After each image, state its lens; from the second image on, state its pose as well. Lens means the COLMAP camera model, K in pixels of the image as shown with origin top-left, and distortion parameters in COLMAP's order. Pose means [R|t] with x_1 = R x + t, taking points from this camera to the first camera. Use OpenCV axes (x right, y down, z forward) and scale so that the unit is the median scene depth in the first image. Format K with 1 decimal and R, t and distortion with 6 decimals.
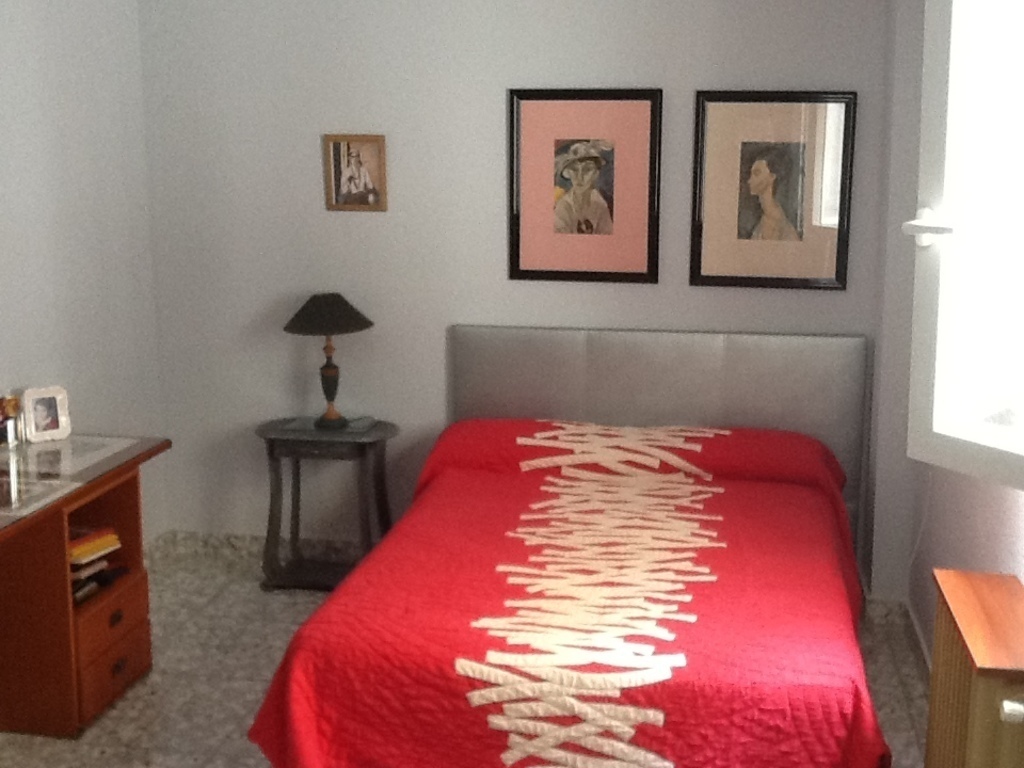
lens RADIAL K [[1264.5, 0, 515.1], [0, 1264.5, 383.0], [0, 0, 1]] dist [0.003601, 0.000000]
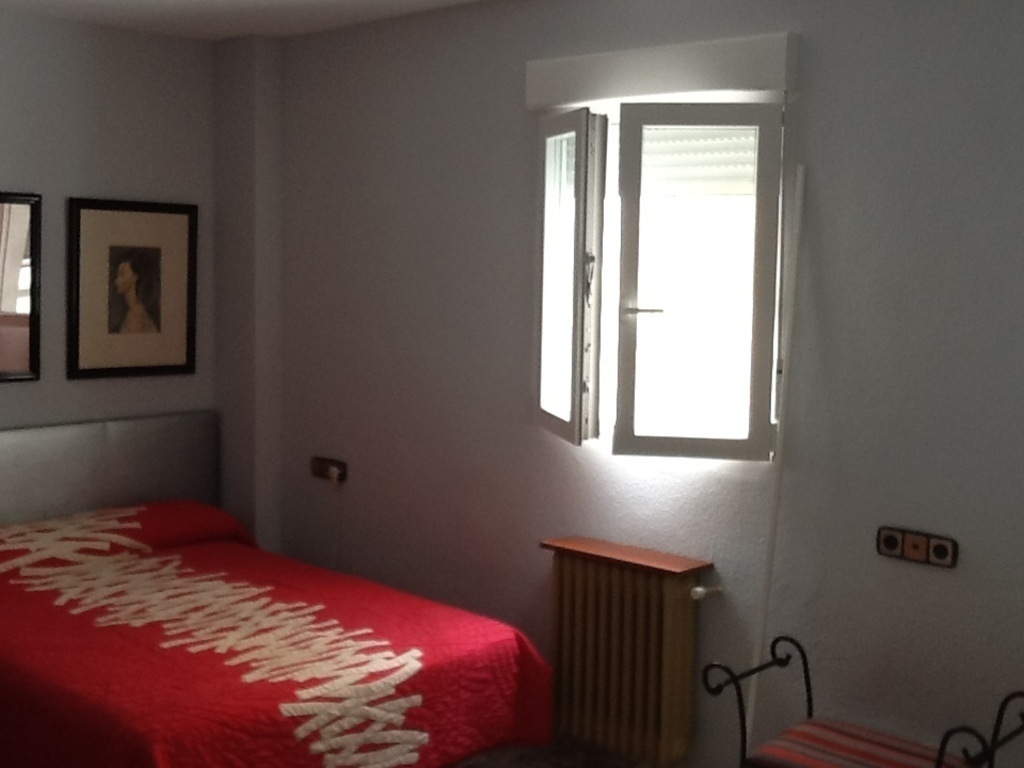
lens RADIAL K [[1264.5, 0, 519.7], [0, 1264.5, 382.3], [0, 0, 1]] dist [0.003601, 0.000000]
pose [[0.568317, -0.078365, 0.819070, -0.831829], [0.136024, 0.990705, 0.000405, -0.039162], [-0.811488, 0.111183, 0.573694, 0.144766]]
